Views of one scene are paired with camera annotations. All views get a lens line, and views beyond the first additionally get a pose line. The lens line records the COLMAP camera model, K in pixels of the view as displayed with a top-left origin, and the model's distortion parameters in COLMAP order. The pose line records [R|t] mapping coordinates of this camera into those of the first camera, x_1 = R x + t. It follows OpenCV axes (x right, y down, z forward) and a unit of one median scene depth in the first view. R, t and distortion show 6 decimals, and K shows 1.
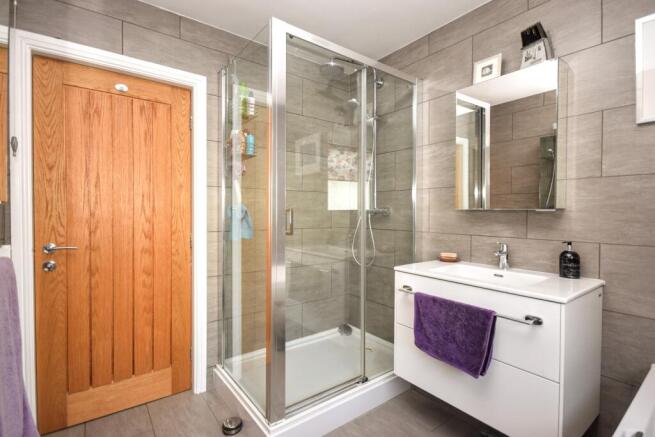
lens RADIAL K [[313.7, 0, 328.0], [0, 313.7, 216.6], [0, 0, 1]] dist [-0.001124, -0.001136]
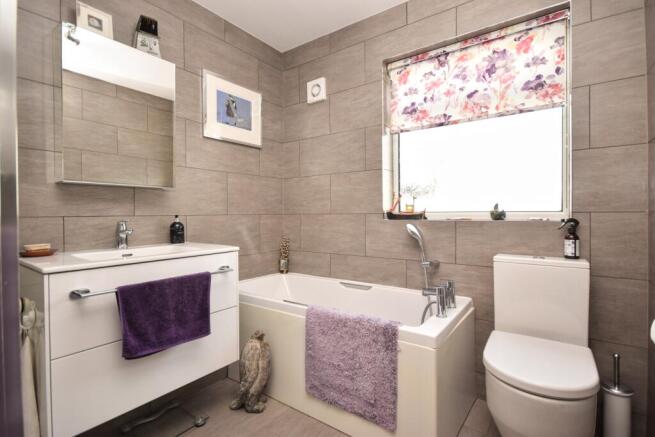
lens RADIAL K [[313.7, 0, 326.3], [0, 313.7, 214.2], [0, 0, 1]] dist [-0.001124, -0.001136]
pose [[-0.288961, -0.009940, 0.957289, -0.554771], [0.018367, 0.999704, 0.015925, 0.062344], [-0.957165, 0.022184, -0.288693, 0.724040]]
